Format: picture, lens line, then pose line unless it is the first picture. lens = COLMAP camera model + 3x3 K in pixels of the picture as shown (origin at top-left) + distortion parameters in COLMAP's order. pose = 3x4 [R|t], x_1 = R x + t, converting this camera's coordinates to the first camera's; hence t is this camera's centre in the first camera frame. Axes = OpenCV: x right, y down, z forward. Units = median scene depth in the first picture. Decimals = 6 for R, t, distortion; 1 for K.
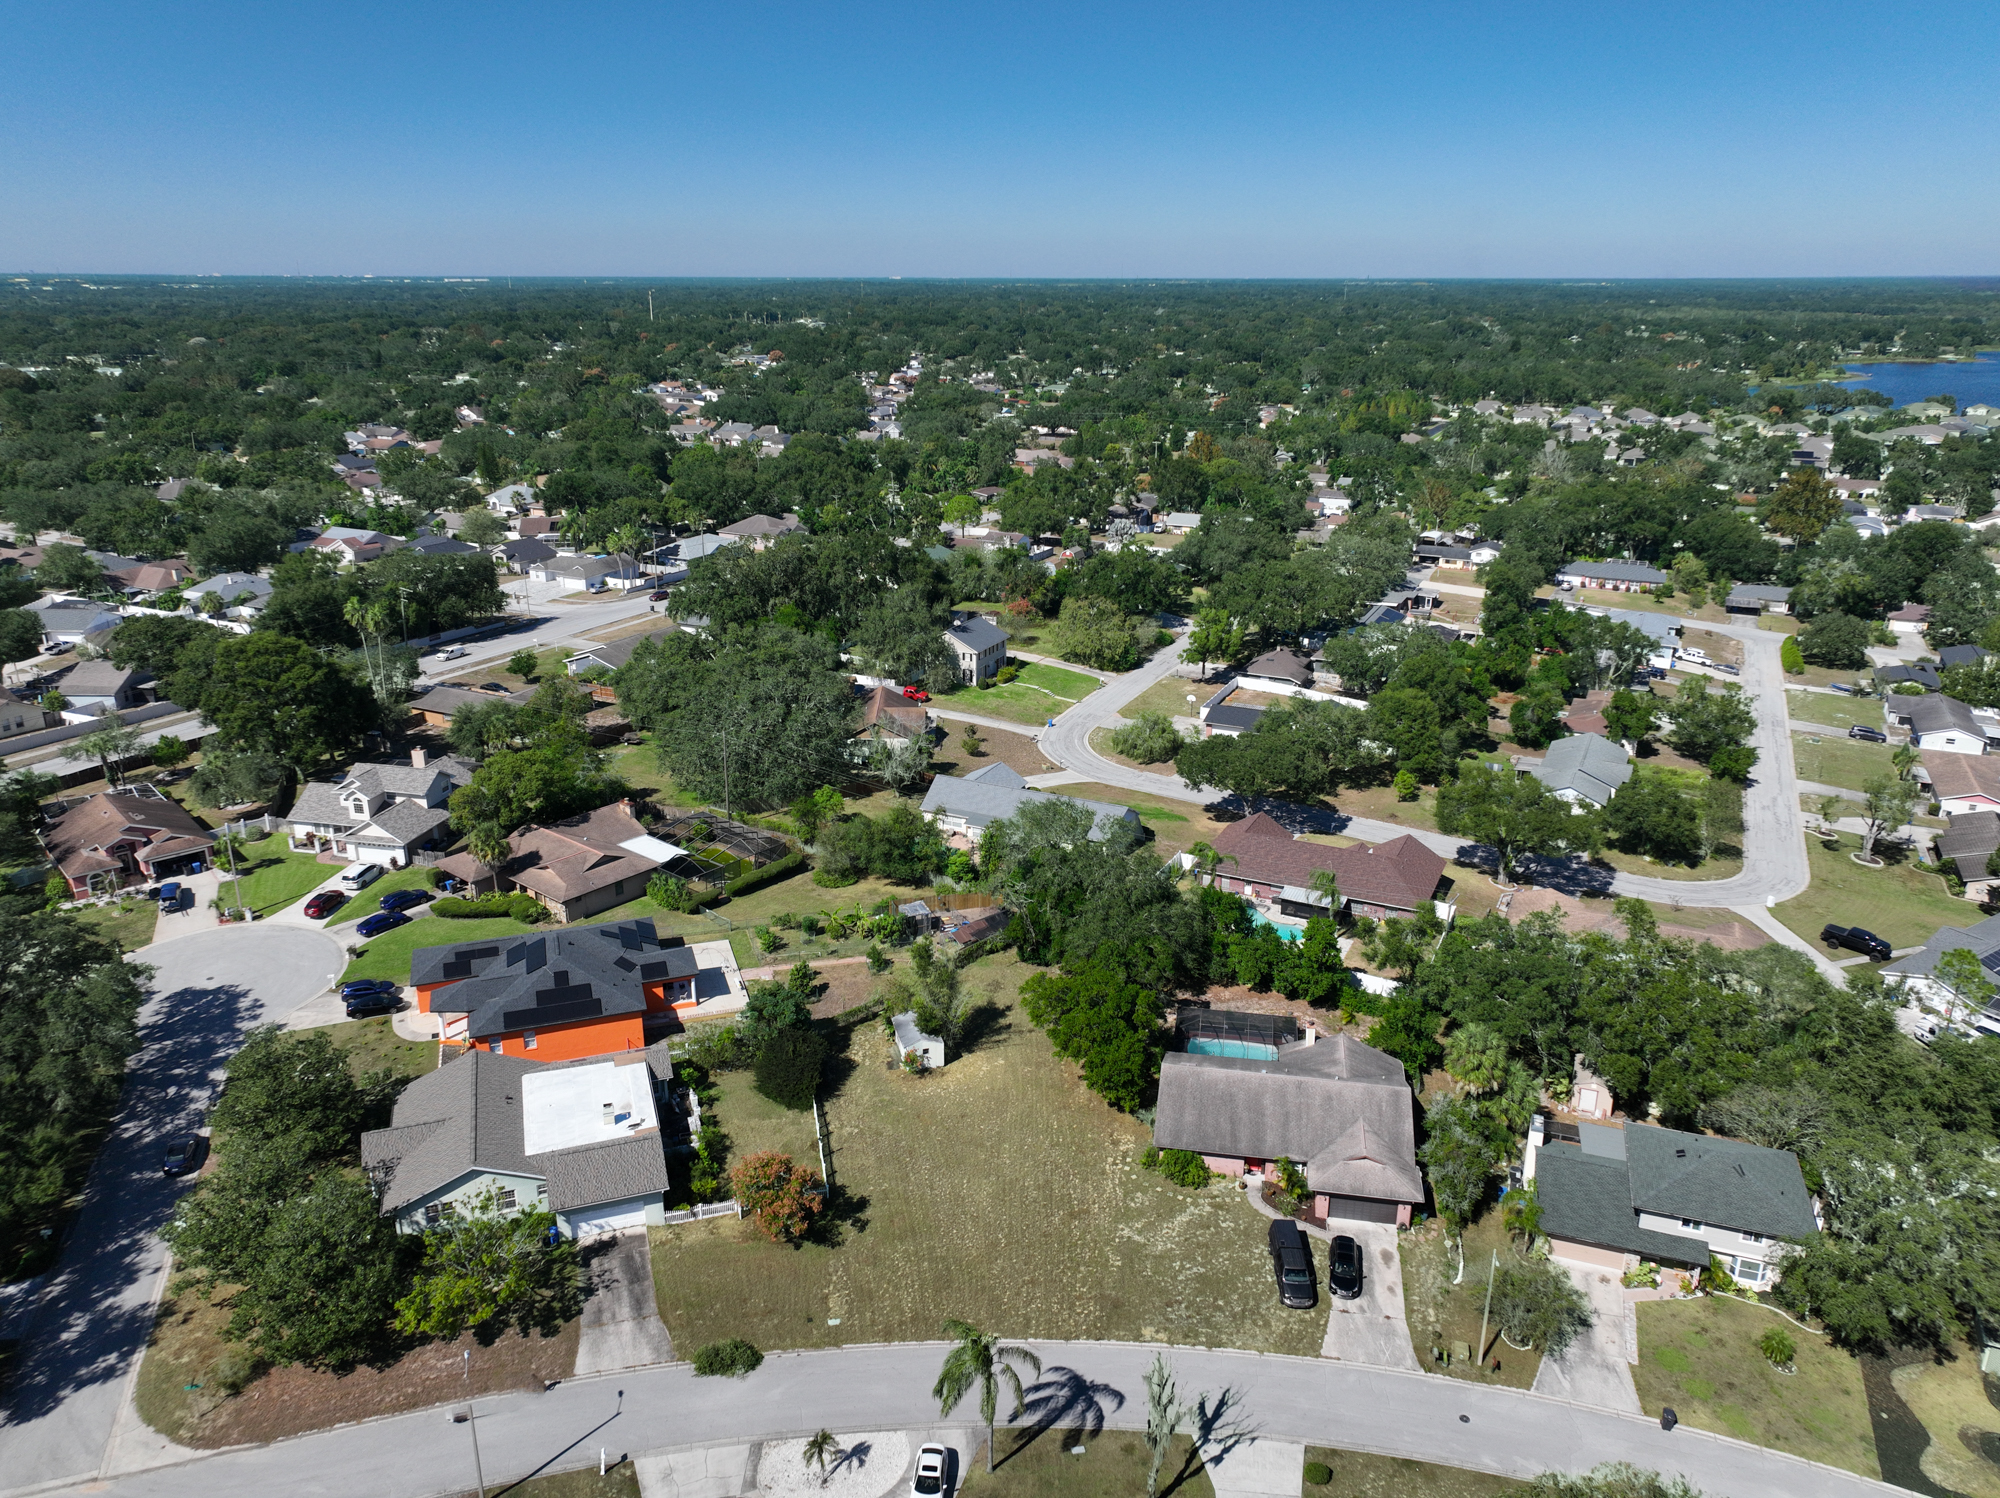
lens RADIAL K [[1395.6, 0, 1008.6], [0, 1395.6, 744.6], [0, 0, 1]] dist [0.000586, 0.014973]
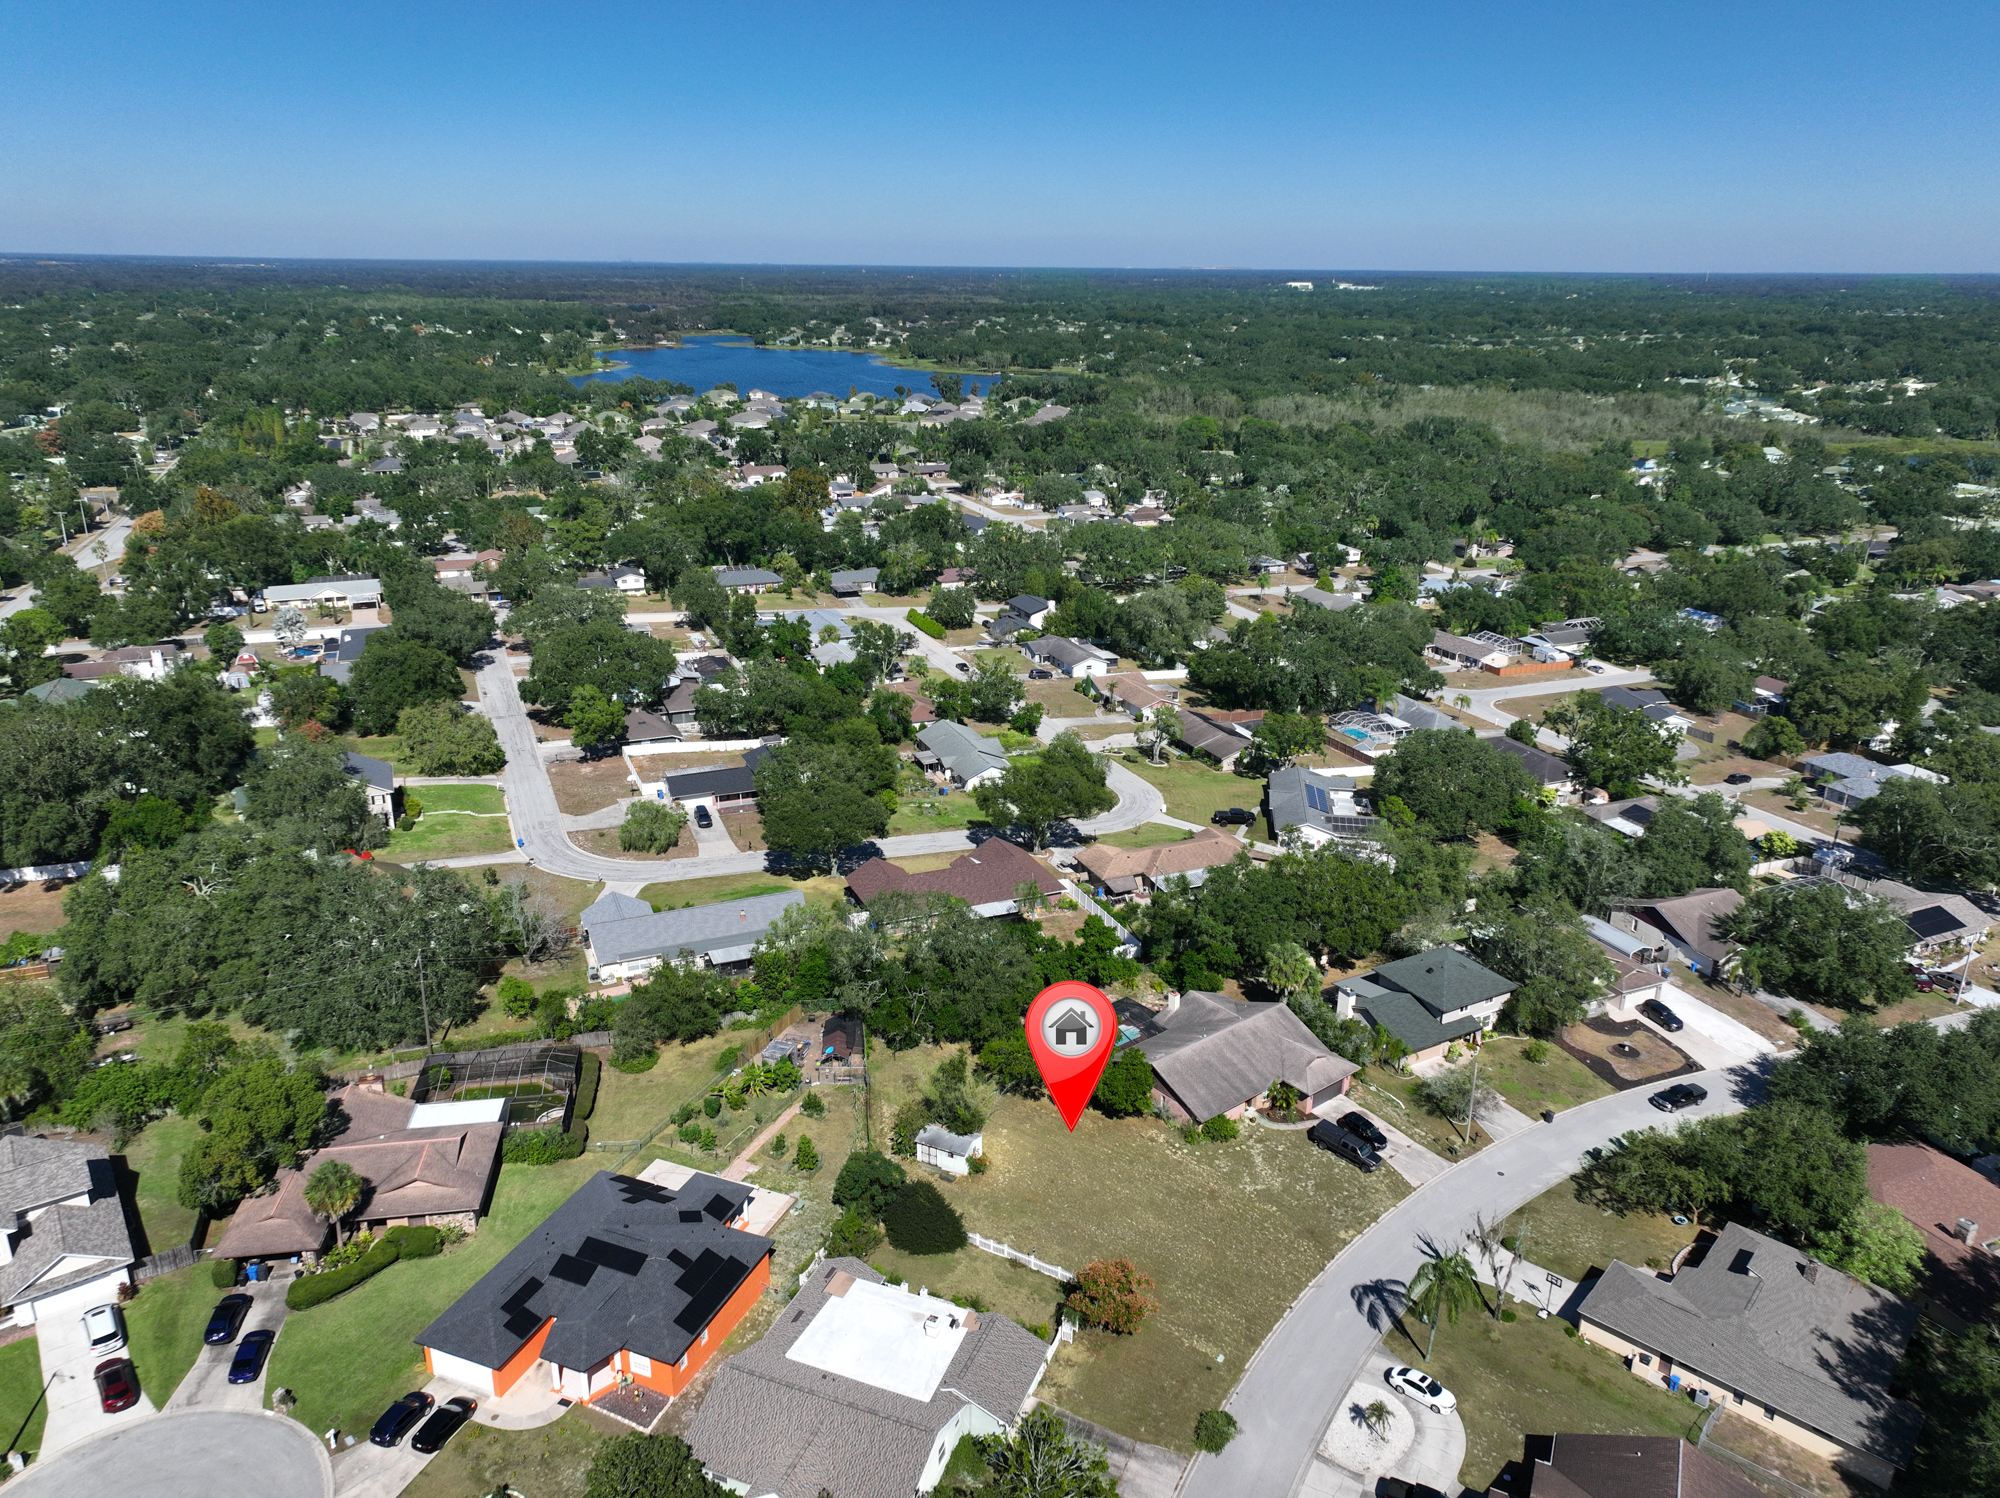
lens RADIAL K [[1395.6, 0, 1008.6], [0, 1395.6, 744.6], [0, 0, 1]] dist [0.000586, 0.014973]
pose [[0.655431, -0.241027, 0.715763, -0.685652], [0.232804, 0.966038, 0.112125, -0.180610], [-0.718480, 0.093143, 0.689283, 0.202319]]
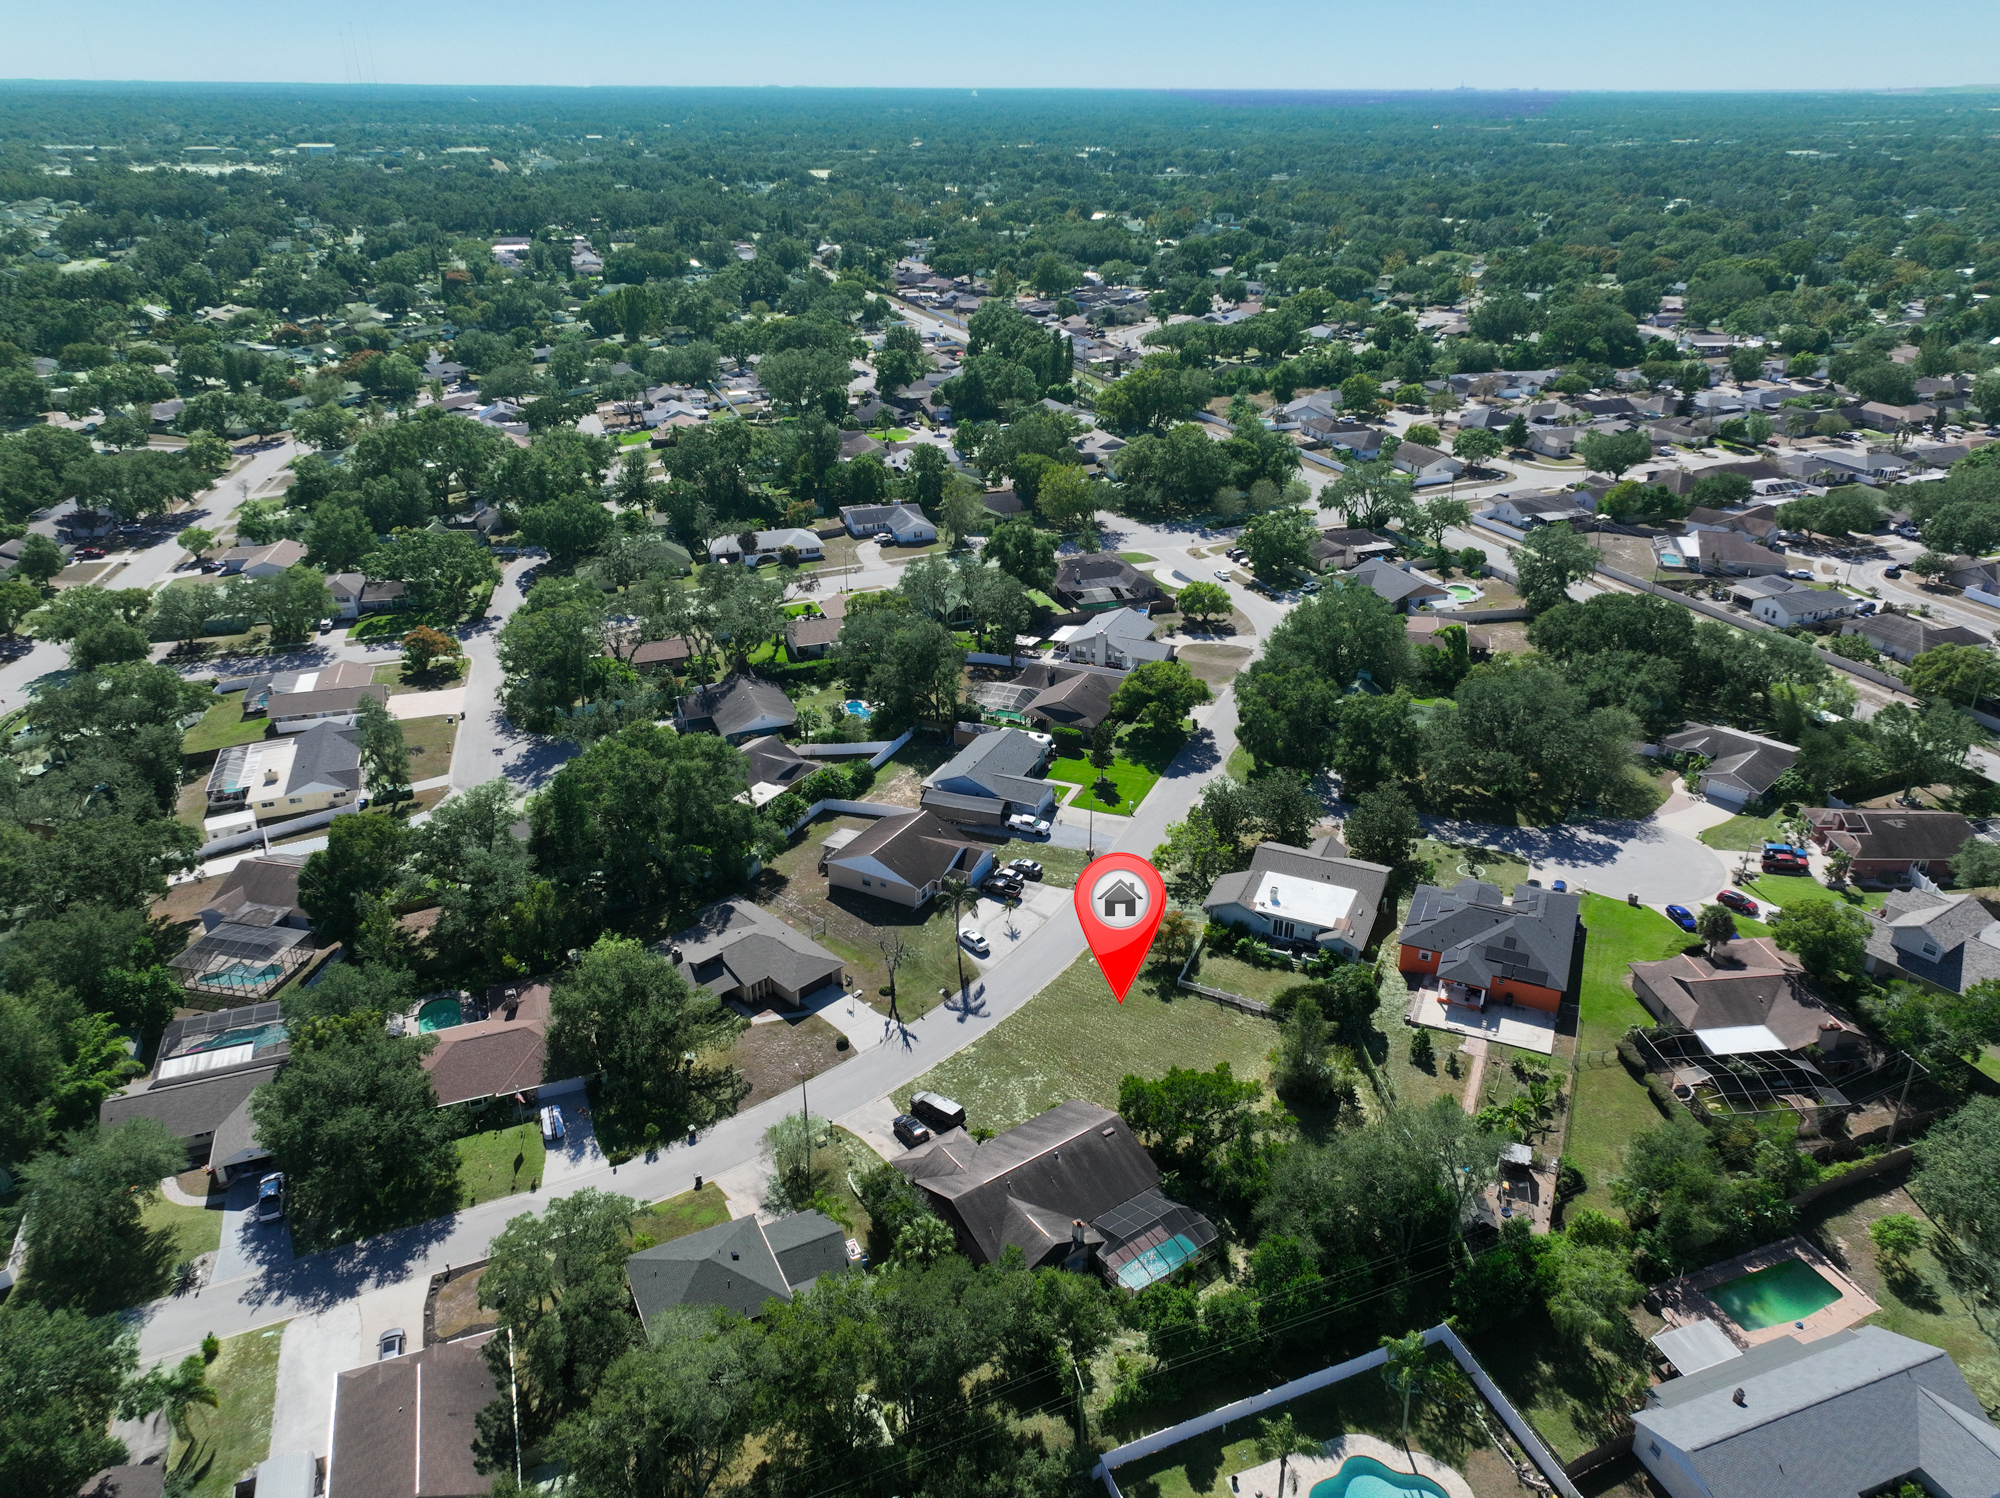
lens RADIAL K [[1395.6, 0, 1008.6], [0, 1395.6, 744.6], [0, 0, 1]] dist [0.000586, 0.014973]
pose [[-0.687623, 0.305969, -0.658450, 0.763709], [-0.235273, 0.764045, 0.600734, -0.624401], [0.686892, 0.567995, -0.453389, 1.149594]]
